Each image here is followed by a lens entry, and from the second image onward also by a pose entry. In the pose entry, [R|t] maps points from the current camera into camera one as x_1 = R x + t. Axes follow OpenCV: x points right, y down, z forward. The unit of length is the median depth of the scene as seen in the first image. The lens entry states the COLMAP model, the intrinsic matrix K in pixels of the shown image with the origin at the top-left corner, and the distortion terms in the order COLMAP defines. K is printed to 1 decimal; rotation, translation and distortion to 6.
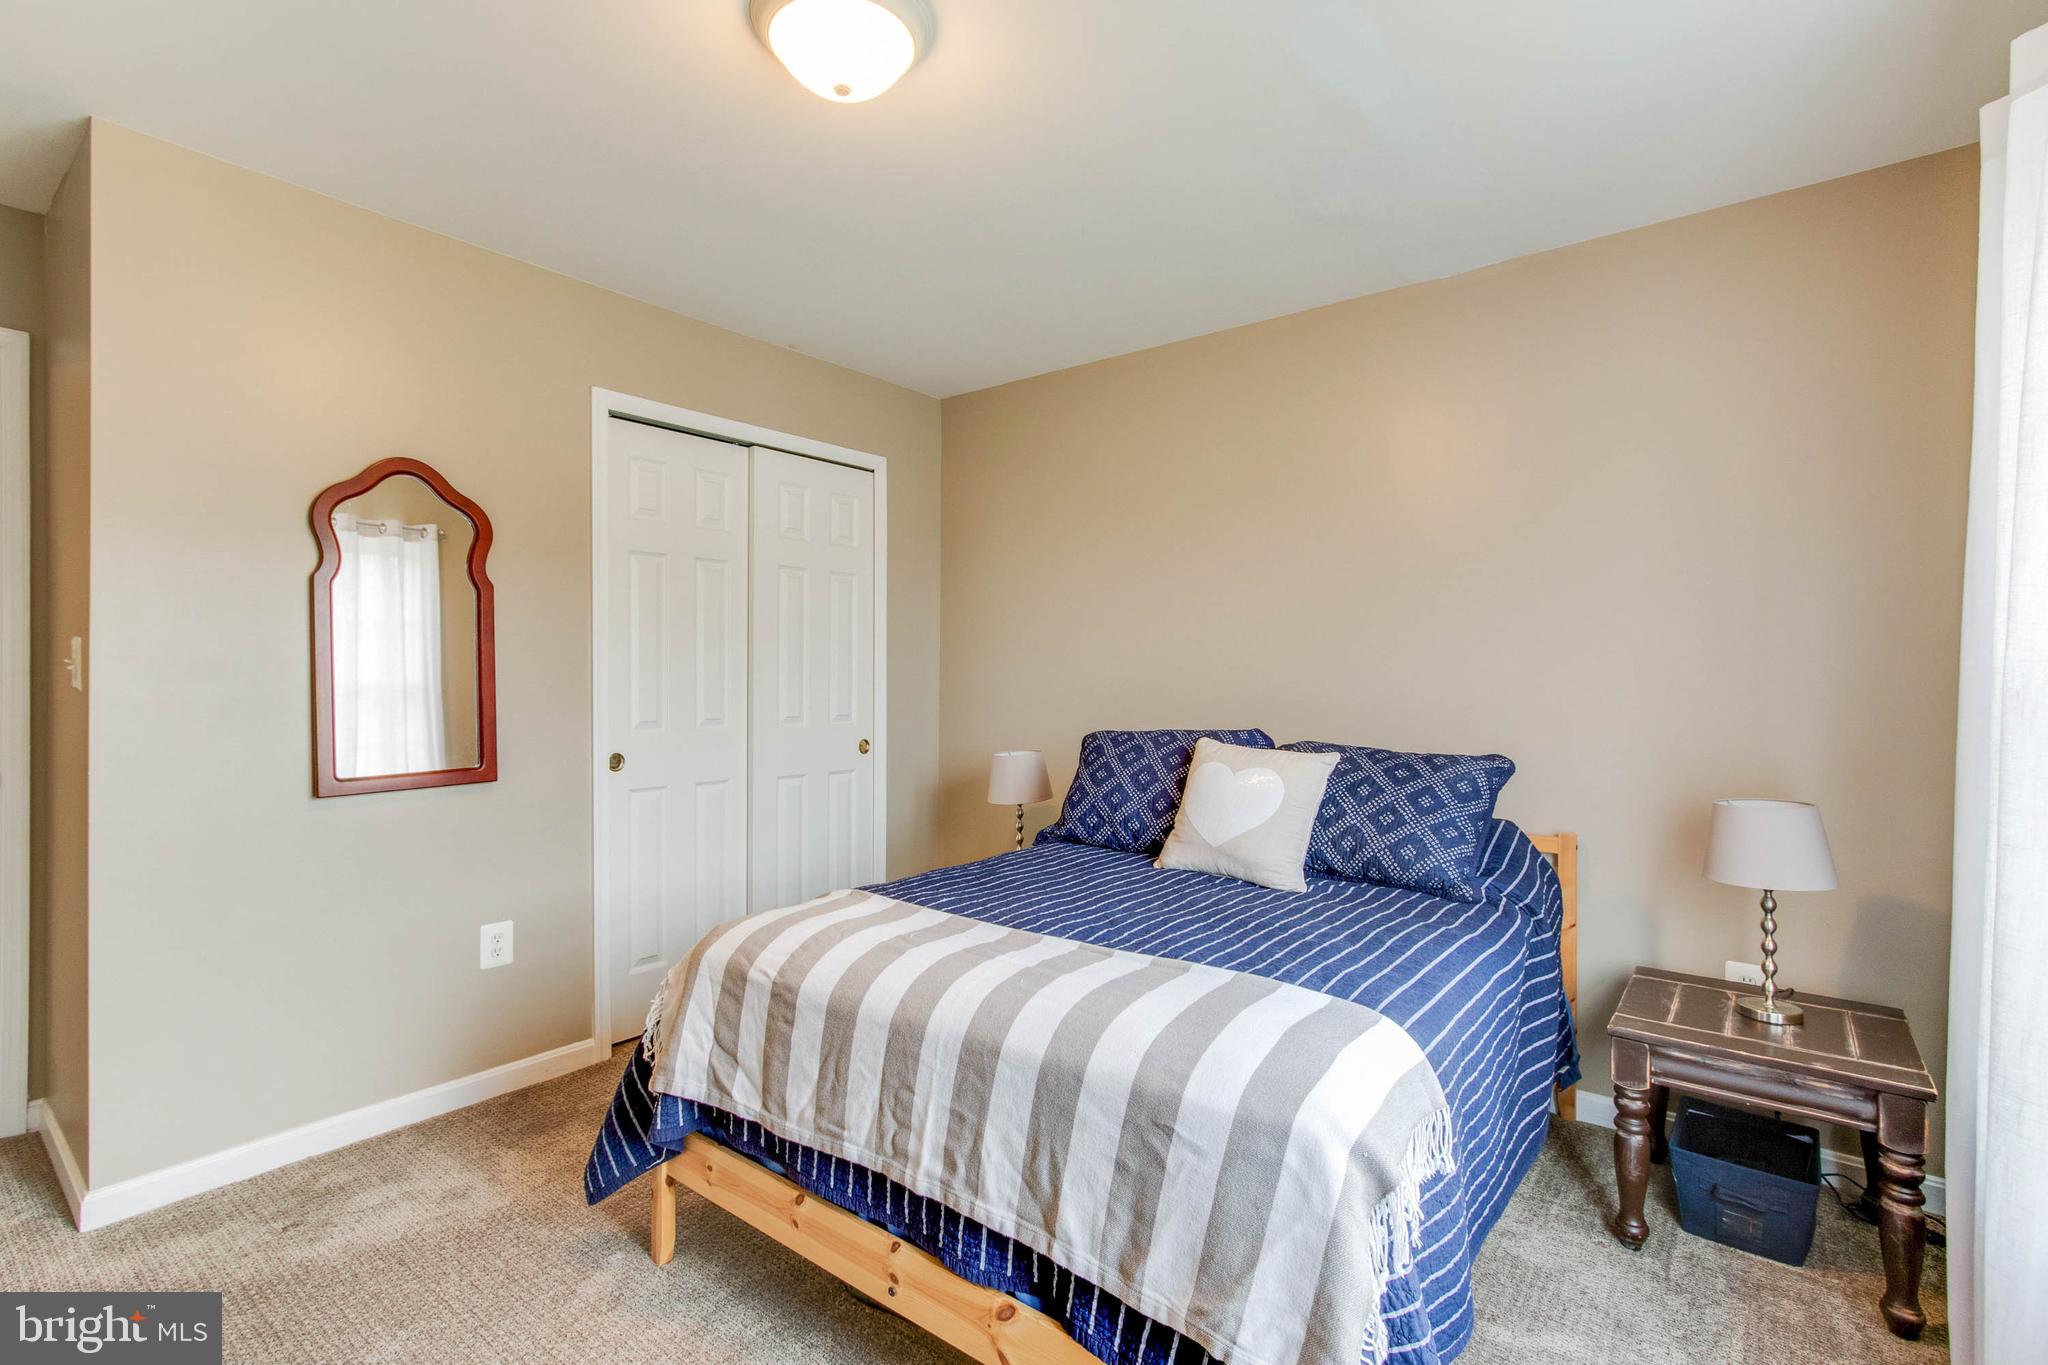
lens RADIAL K [[962.7, 0, 1008.8], [0, 962.7, 721.8], [0, 0, 1]] dist [-0.000778, 0.001098]
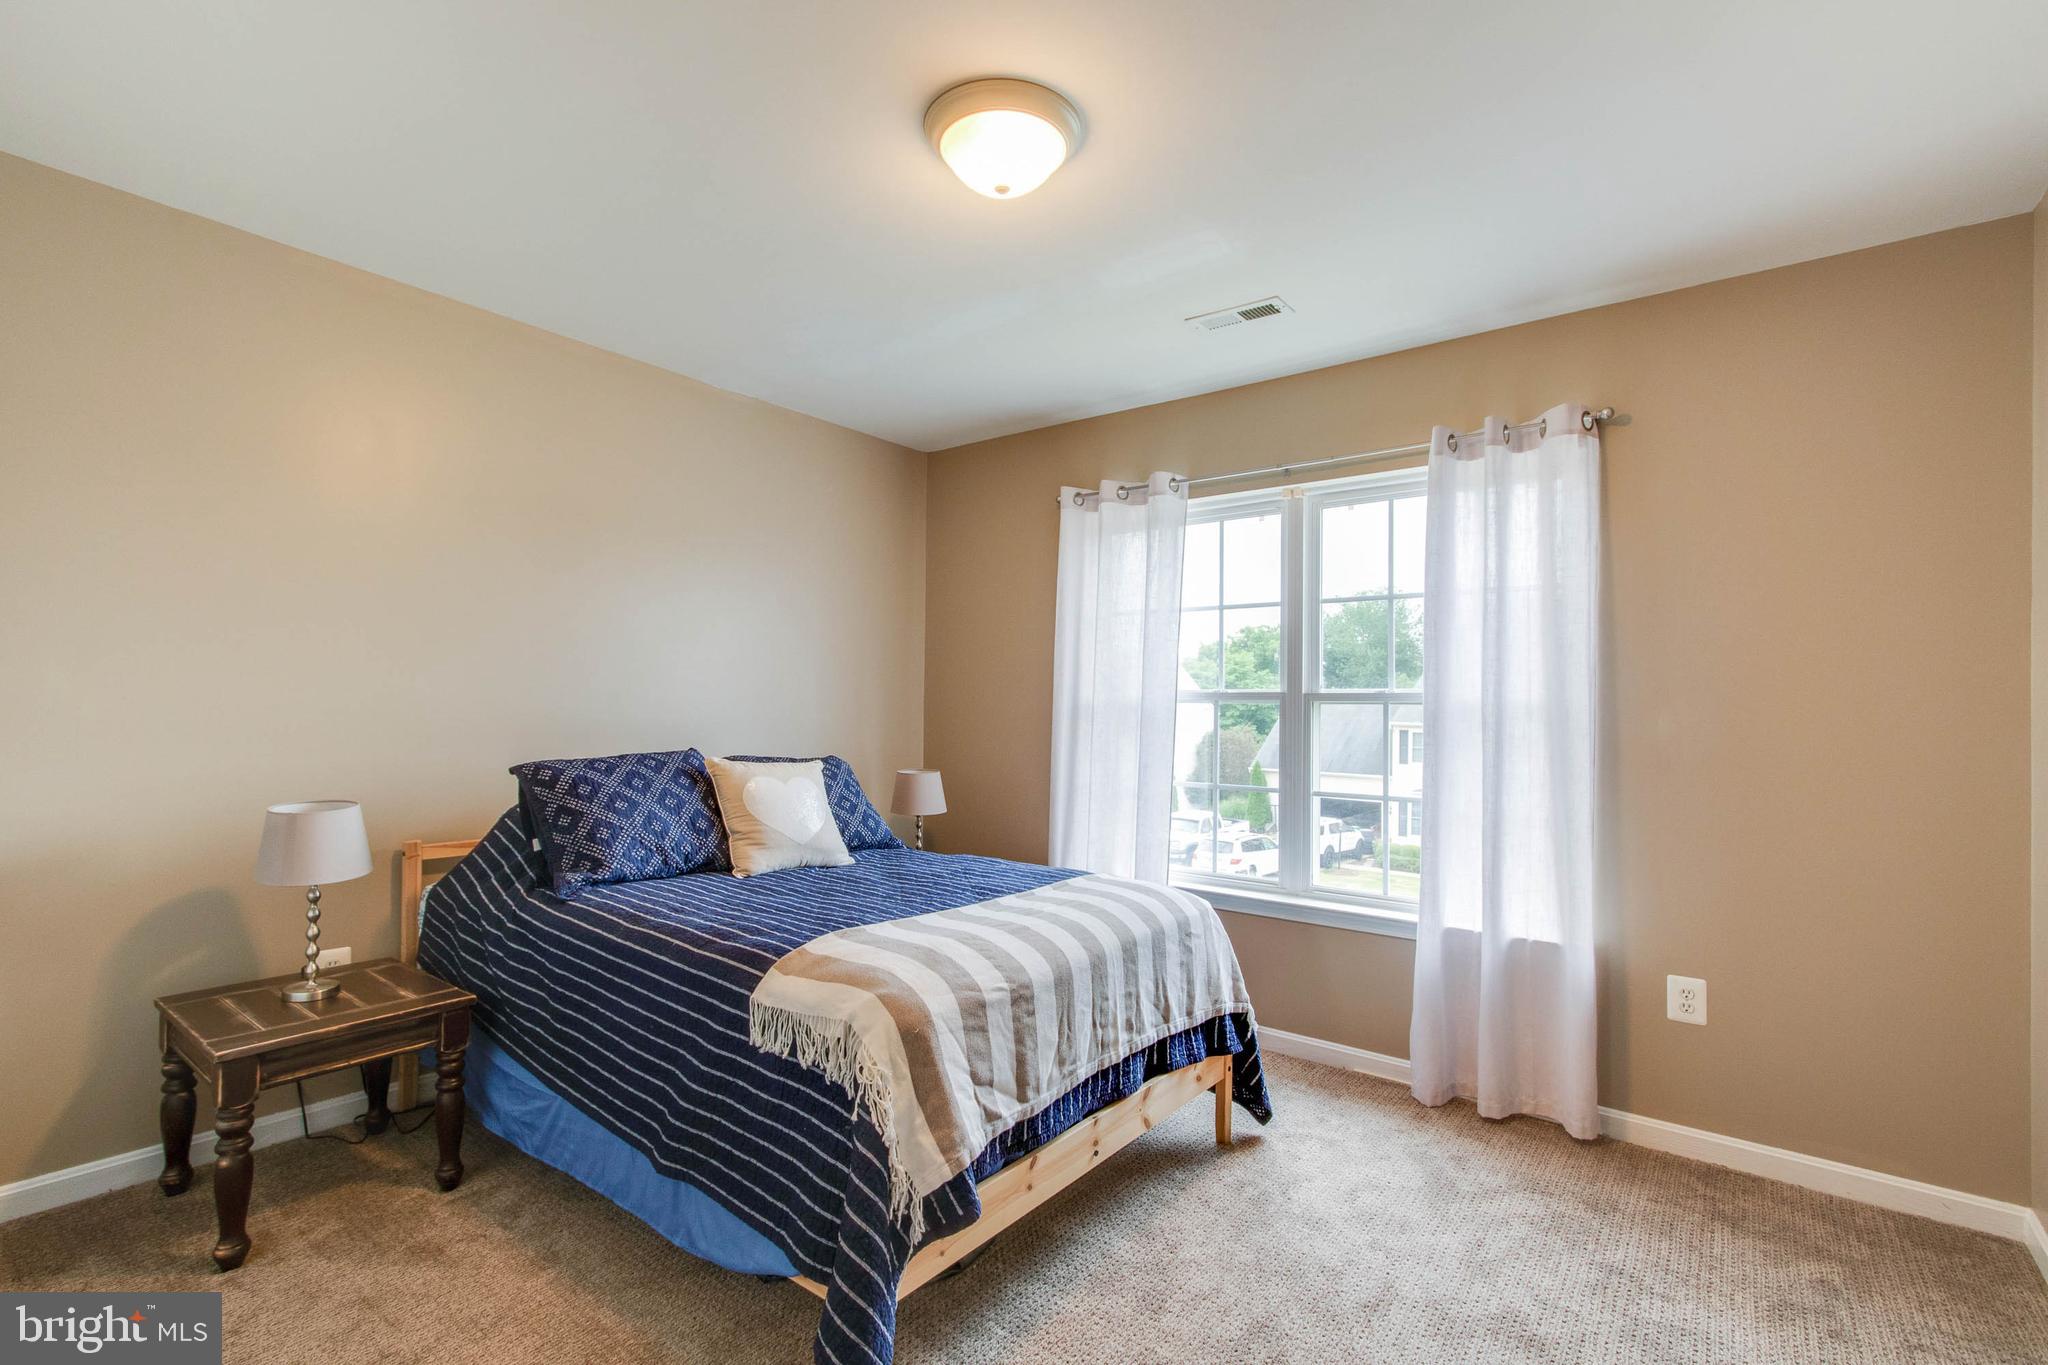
lens RADIAL K [[962.7, 0, 1008.8], [0, 962.7, 721.8], [0, 0, 1]] dist [-0.000778, 0.001098]
pose [[-0.005232, -0.034896, 0.999377, -1.357311], [0.030516, 0.998920, 0.035040, -0.077123], [-0.999521, 0.030680, -0.004161, 1.014210]]
